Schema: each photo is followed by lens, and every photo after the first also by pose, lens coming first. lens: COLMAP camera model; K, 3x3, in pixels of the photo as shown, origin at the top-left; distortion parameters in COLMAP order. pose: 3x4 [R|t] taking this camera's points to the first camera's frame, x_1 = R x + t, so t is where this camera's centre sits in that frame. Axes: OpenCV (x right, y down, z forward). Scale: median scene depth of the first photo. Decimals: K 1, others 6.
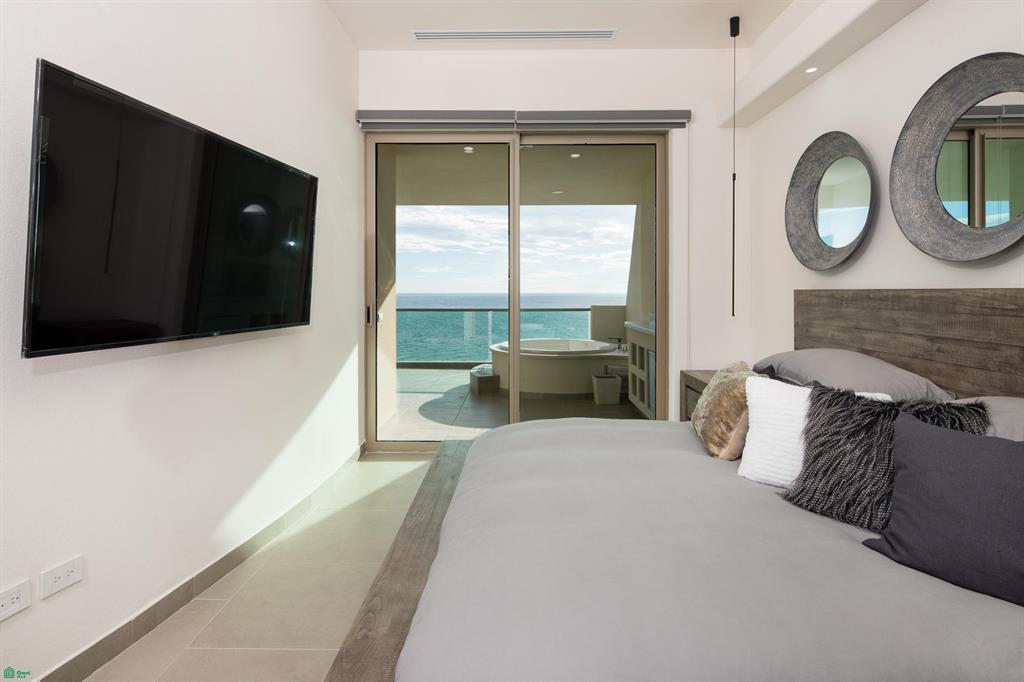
lens RADIAL K [[496.9, 0, 511.7], [0, 496.9, 340.9], [0, 0, 1]] dist [0.004759, -0.005844]
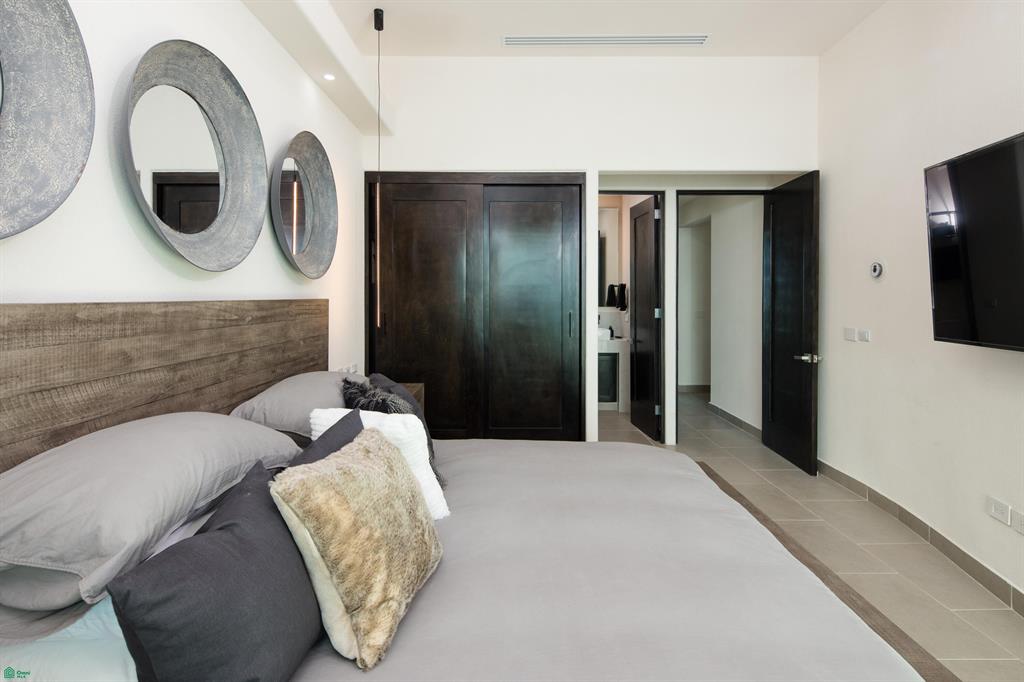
lens RADIAL K [[496.9, 0, 512.5], [0, 496.9, 340.3], [0, 0, 1]] dist [0.004759, -0.005844]
pose [[-0.999987, 0.003928, 0.003339, 0.322413], [0.004480, 0.982565, 0.185866, -0.180914], [-0.002550, 0.185878, -0.982569, 1.714924]]
